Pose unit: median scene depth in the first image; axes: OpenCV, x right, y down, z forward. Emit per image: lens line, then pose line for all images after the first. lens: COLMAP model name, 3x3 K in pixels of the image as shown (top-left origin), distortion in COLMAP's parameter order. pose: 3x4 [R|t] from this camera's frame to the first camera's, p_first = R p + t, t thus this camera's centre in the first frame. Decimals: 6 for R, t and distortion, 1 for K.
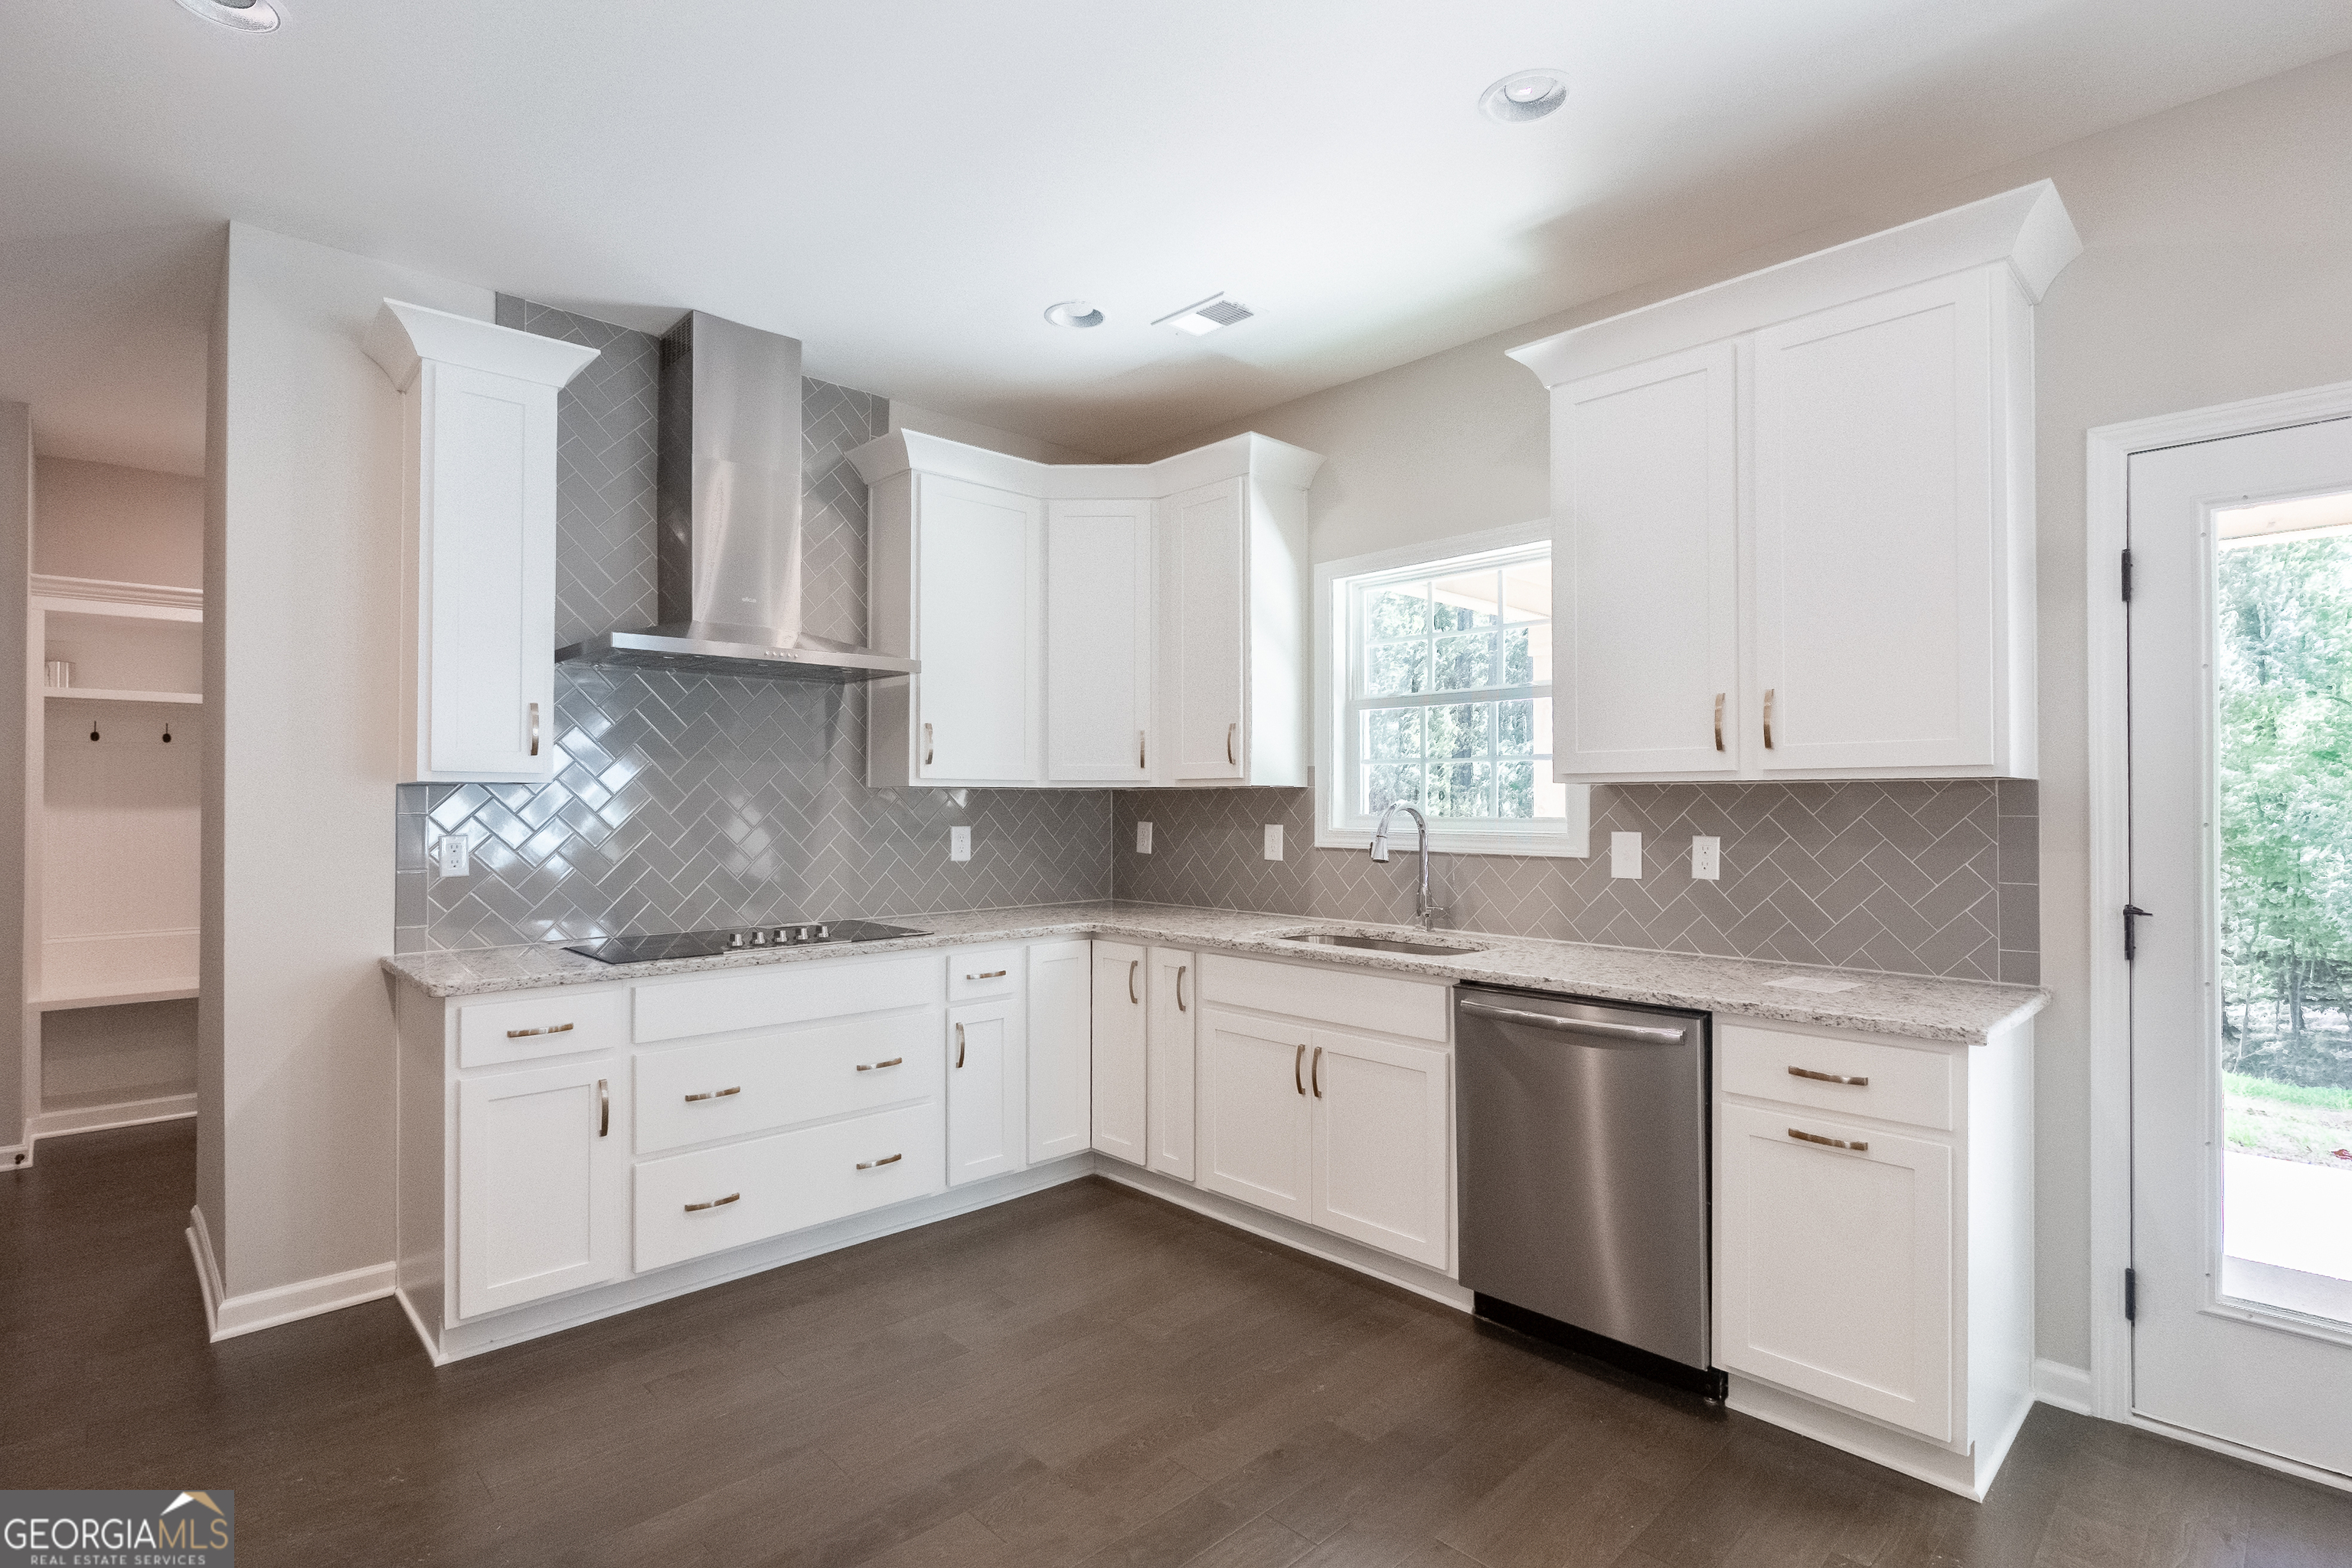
lens RADIAL K [[1131.1, 0, 1180.8], [0, 1131.1, 773.8], [0, 0, 1]] dist [0.001870, 0.000113]
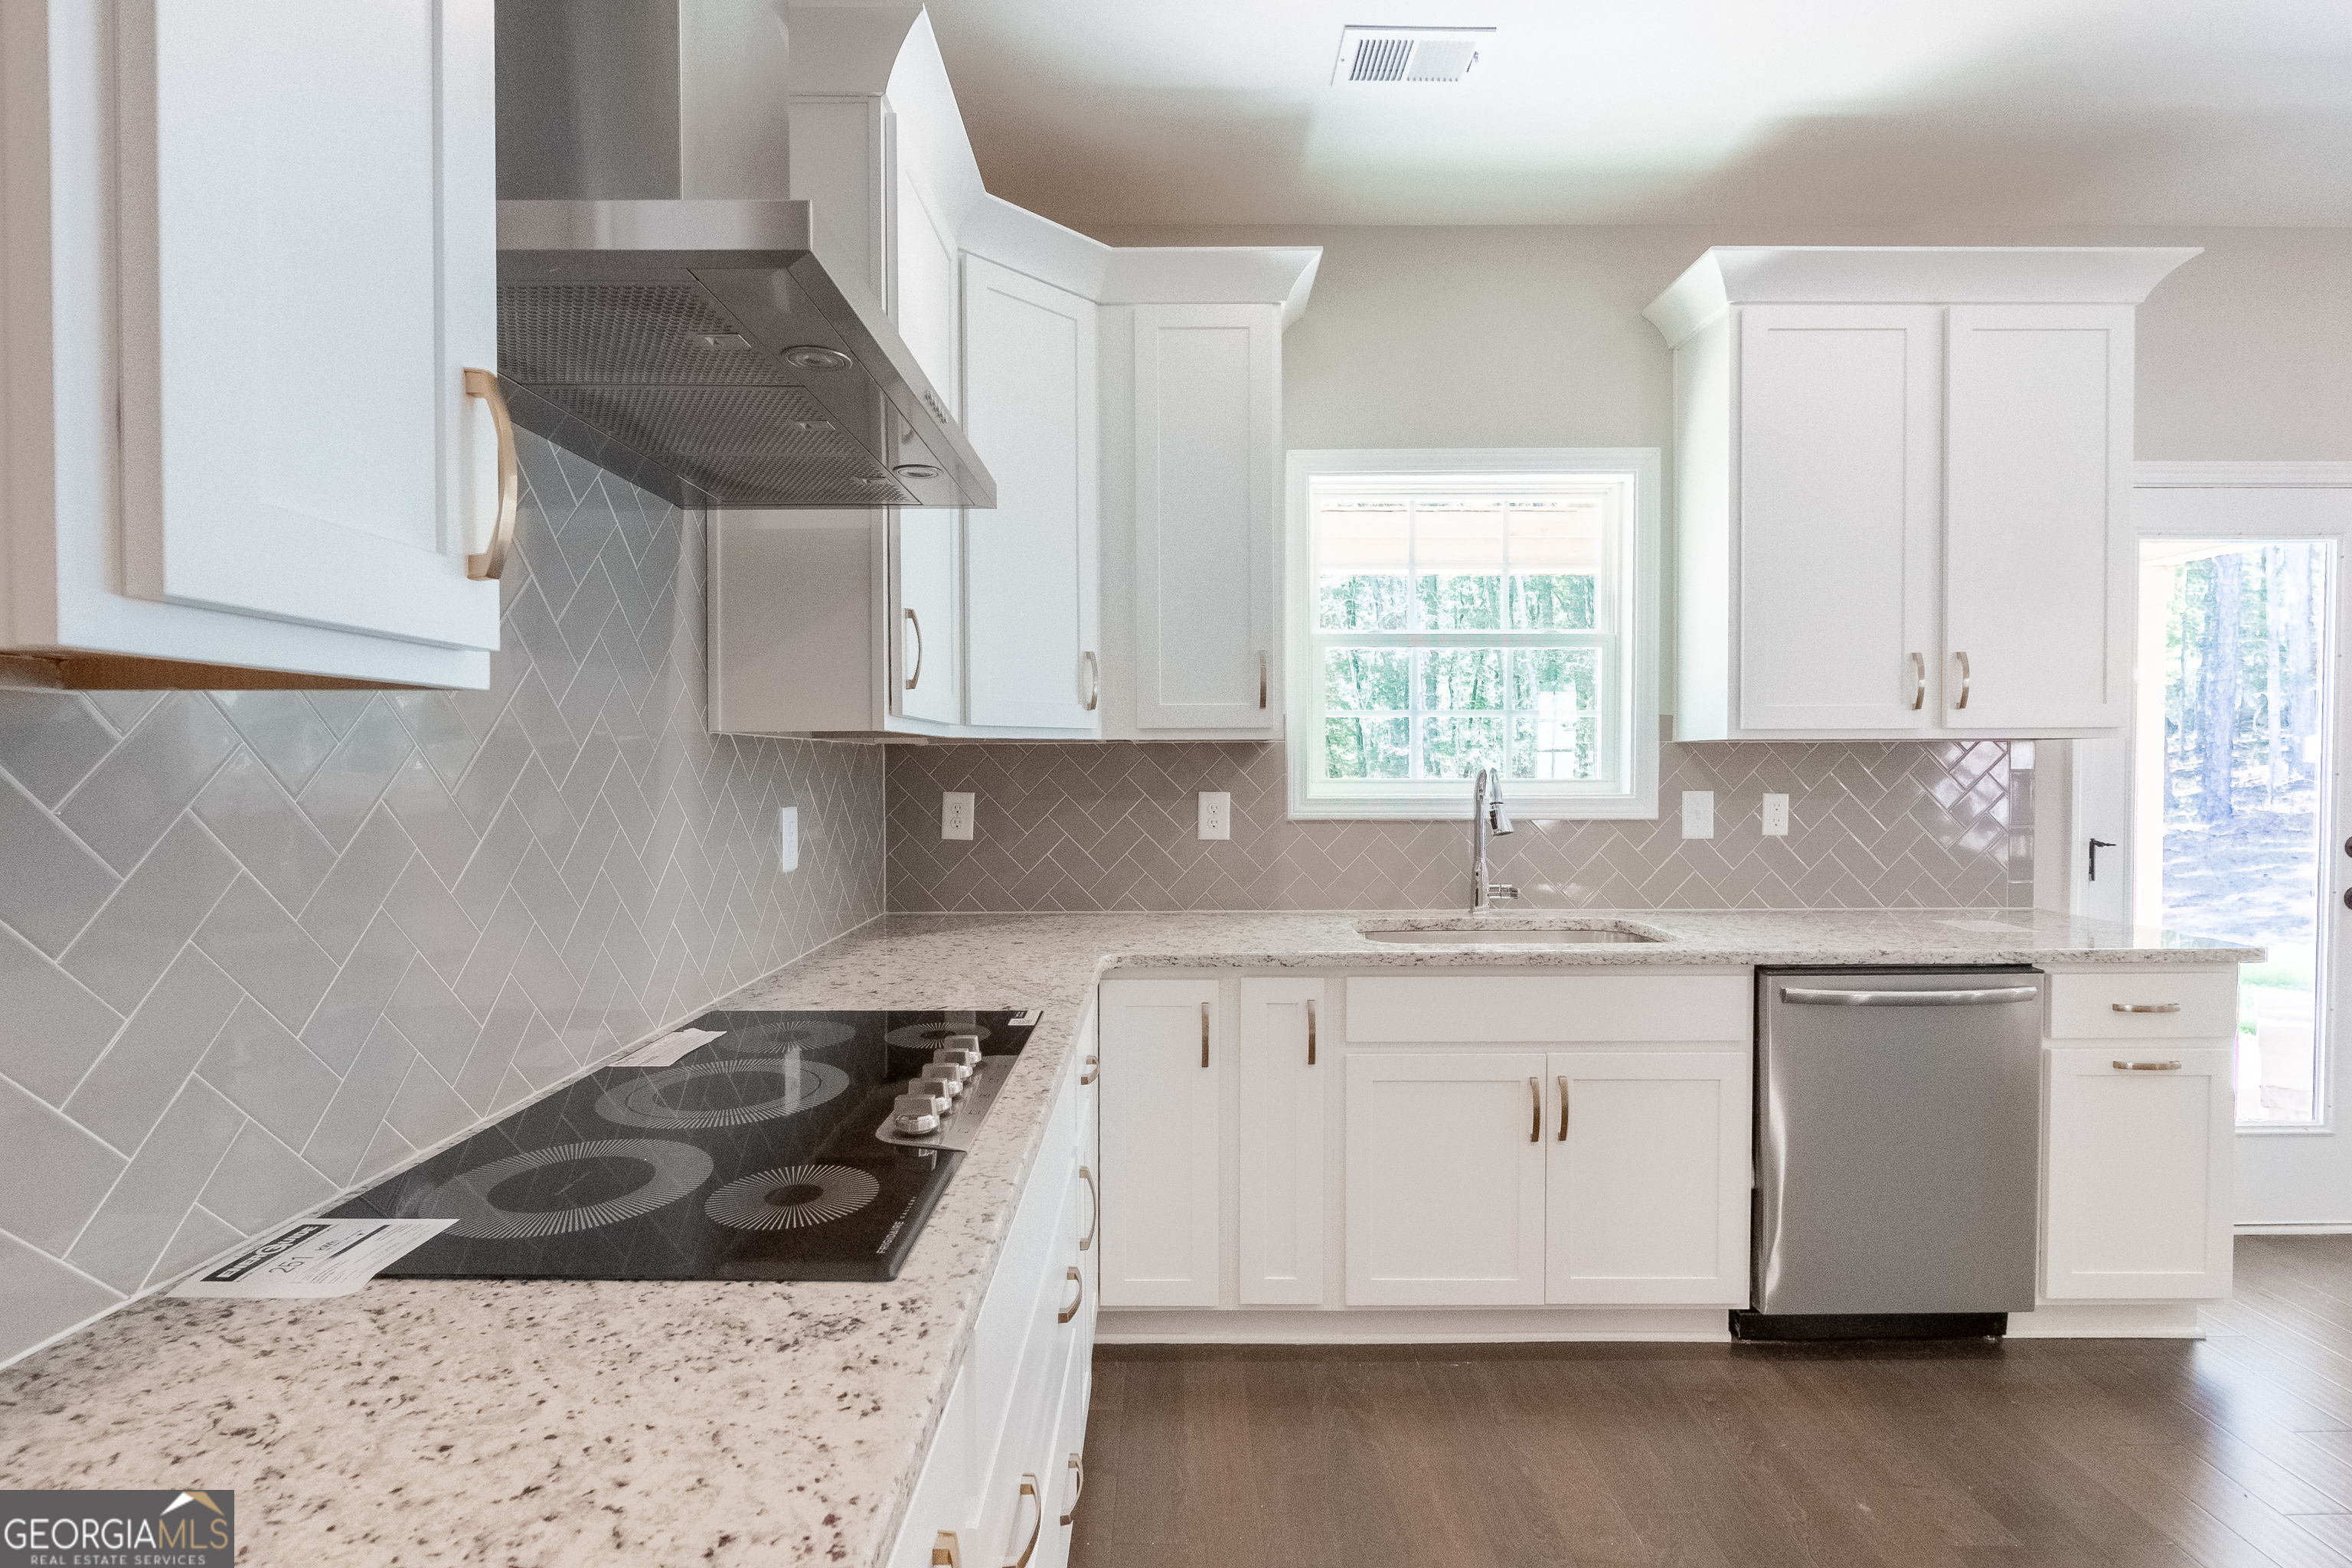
lens RADIAL K [[1131.1, 0, 1180.8], [0, 1131.1, 773.8], [0, 0, 1]] dist [0.001870, 0.000113]
pose [[0.688695, -0.009726, 0.724986, -0.582059], [-0.015197, 0.999497, 0.027844, 0.015506], [-0.724892, -0.030194, 0.688201, 0.620840]]
